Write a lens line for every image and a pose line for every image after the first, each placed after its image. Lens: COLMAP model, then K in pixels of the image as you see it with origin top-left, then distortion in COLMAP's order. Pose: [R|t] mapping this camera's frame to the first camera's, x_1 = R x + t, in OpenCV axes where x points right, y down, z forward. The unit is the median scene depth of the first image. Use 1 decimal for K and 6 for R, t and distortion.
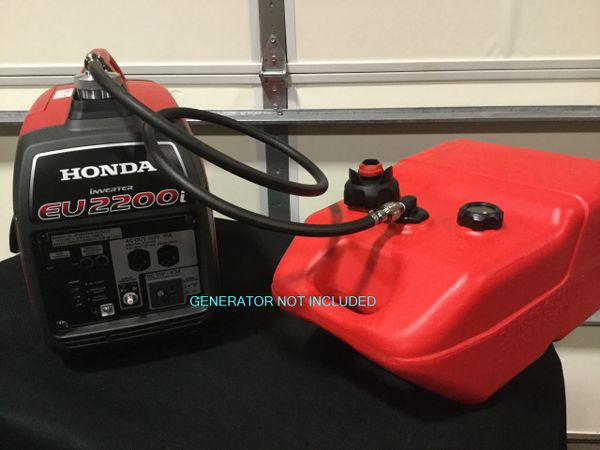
lens RADIAL K [[592.0, 0, 300.0], [0, 592.0, 225.0], [0, 0, 1]] dist [-0.009731, -0.023636]
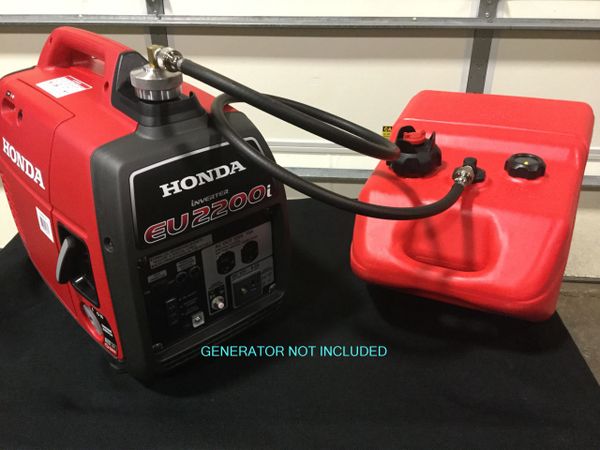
lens RADIAL K [[592.0, 0, 300.0], [0, 592.0, 225.0], [0, 0, 1]] dist [-0.009731, -0.023636]
pose [[0.927715, -0.185810, 0.323758, -0.478894], [0.149363, 0.979629, 0.134231, -0.116790], [-0.342104, -0.076171, 0.936570, 0.062811]]
